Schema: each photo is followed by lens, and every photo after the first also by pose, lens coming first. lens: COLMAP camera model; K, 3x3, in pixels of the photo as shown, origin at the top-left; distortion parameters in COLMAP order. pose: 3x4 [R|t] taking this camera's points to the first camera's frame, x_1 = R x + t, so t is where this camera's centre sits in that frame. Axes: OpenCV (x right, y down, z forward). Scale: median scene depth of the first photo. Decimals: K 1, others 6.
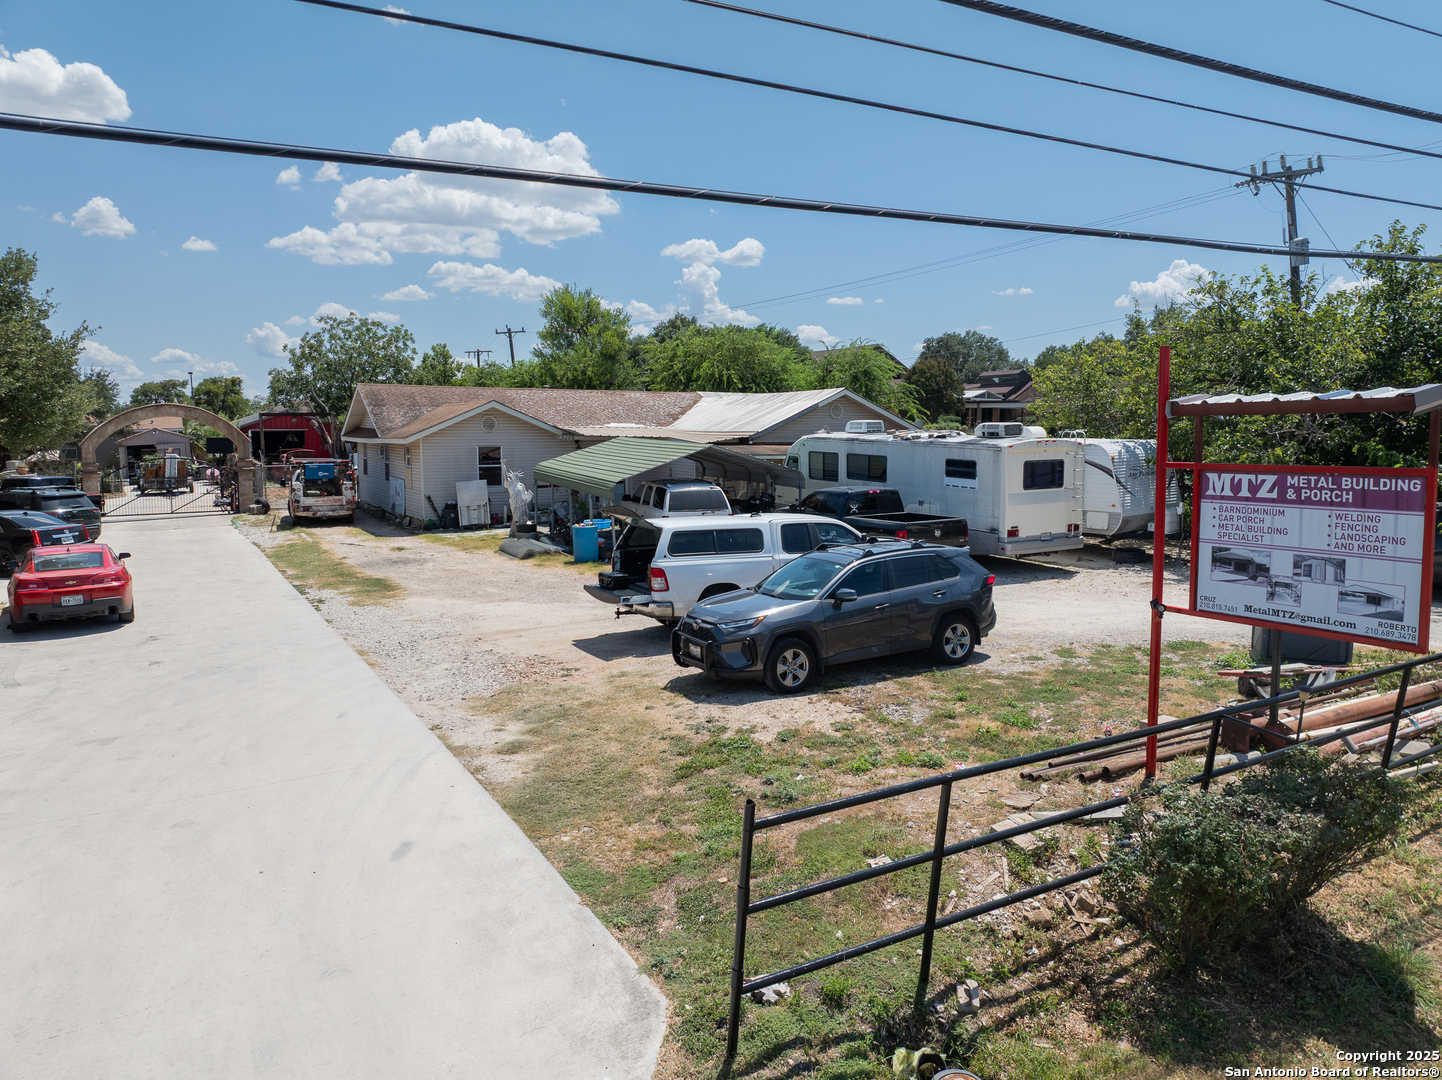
lens RADIAL K [[1008.3, 0, 721.0], [0, 1008.3, 540.0], [0, 0, 1]] dist [-0.038570, 0.007870]
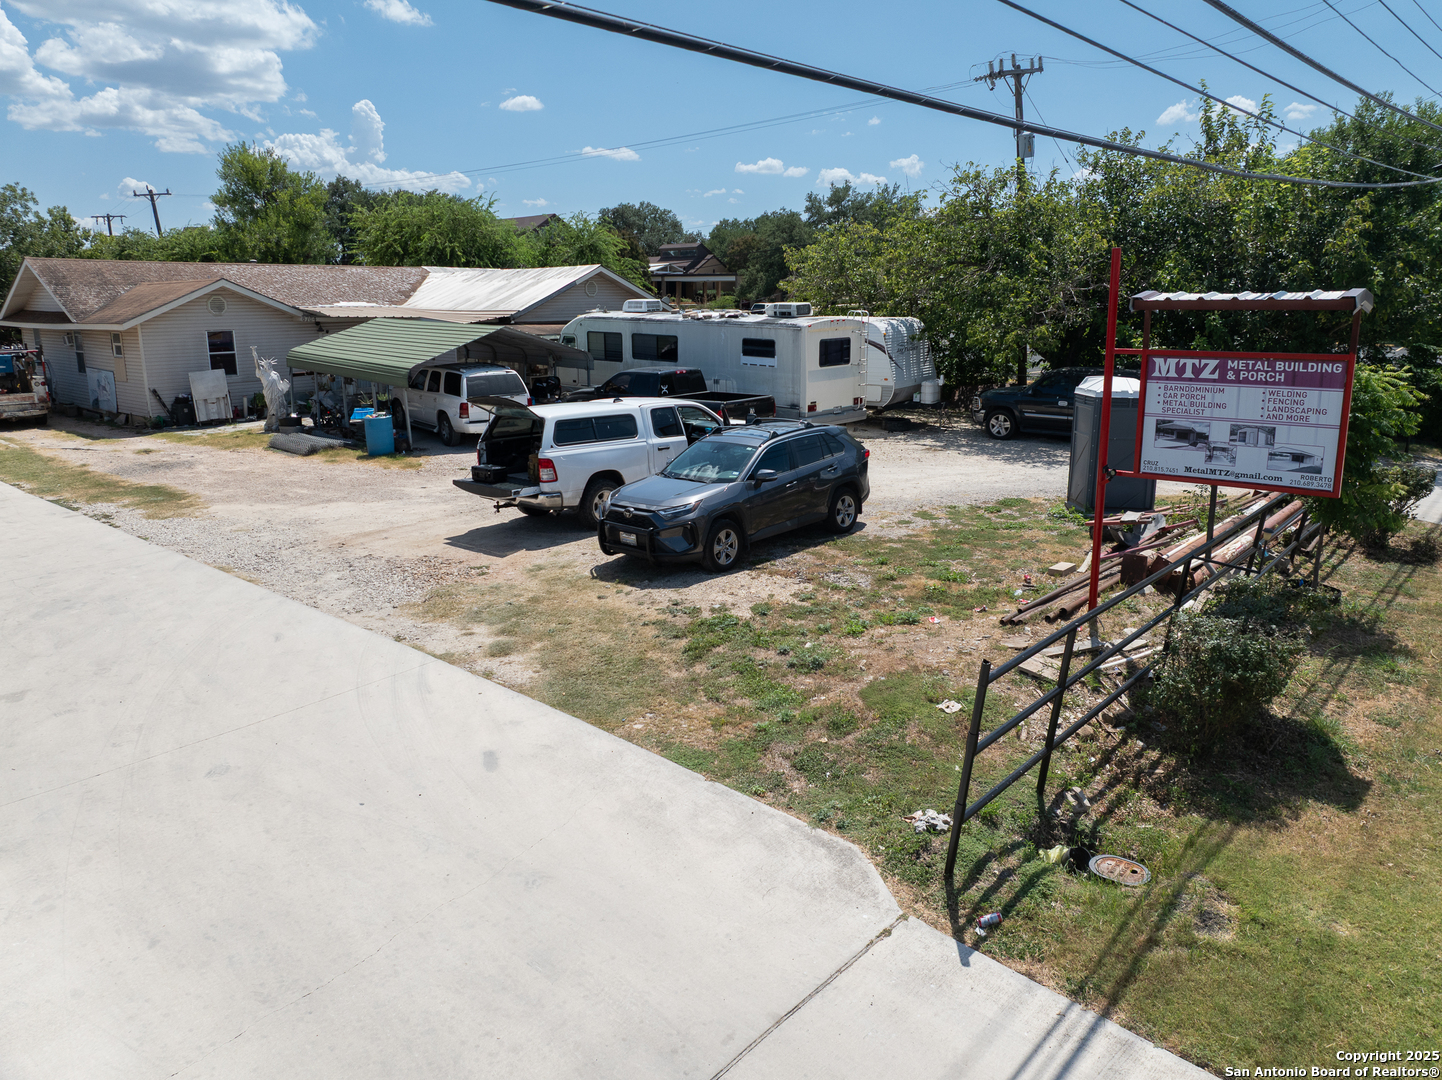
lens RADIAL K [[1008.3, 0, 721.0], [0, 1008.3, 540.0], [0, 0, 1]] dist [-0.038570, 0.007870]
pose [[0.945416, -0.077163, 0.316597, -0.249434], [0.037702, 0.990936, 0.128932, -0.015571], [-0.323676, -0.109958, 0.939757, 0.010729]]
